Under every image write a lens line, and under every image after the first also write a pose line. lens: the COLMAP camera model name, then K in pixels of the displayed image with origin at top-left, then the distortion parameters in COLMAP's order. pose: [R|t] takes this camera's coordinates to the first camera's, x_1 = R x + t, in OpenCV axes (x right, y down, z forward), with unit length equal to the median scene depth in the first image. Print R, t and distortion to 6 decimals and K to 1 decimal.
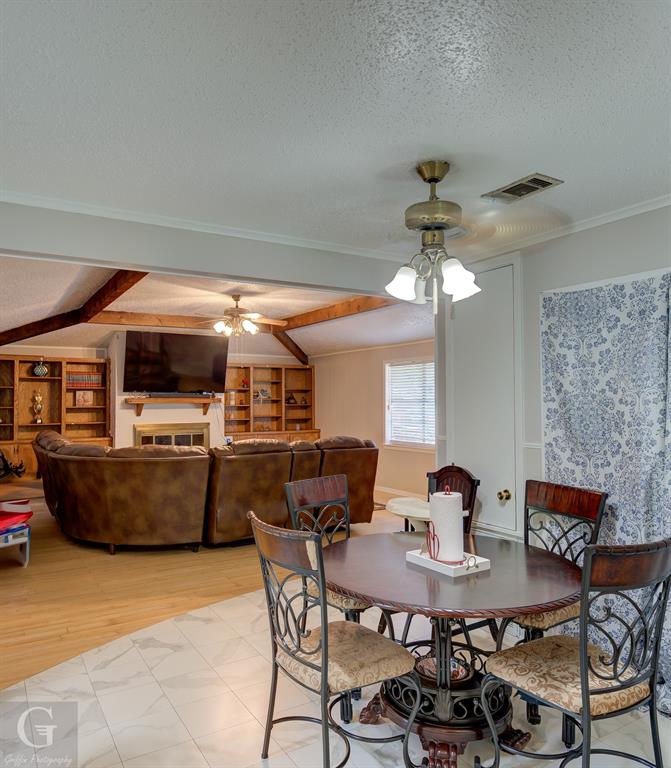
lens RADIAL K [[610.3, 0, 334.4], [0, 610.3, 384.5], [0, 0, 1]] dist [-0.001948, 0.003772]
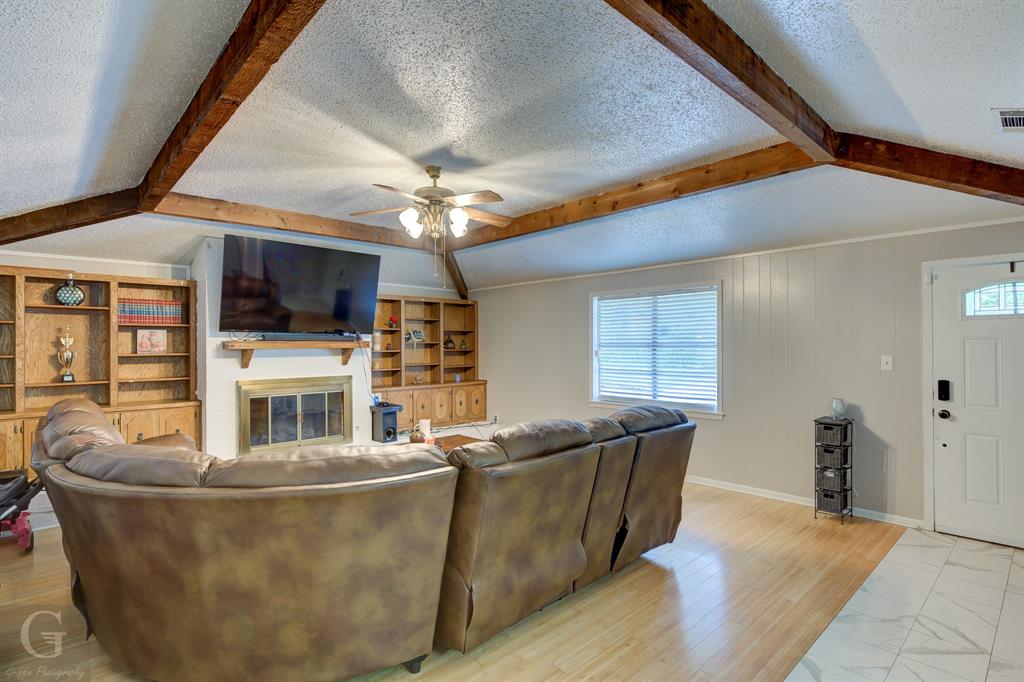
lens RADIAL K [[505.2, 0, 515.4], [0, 505.2, 343.3], [0, 0, 1]] dist [-0.002584, -0.000939]
pose [[0.975272, 0.000458, 0.221006, -0.157201], [-0.005794, 0.999707, 0.023497, 0.010538], [-0.220930, -0.024196, 0.974989, 0.406583]]
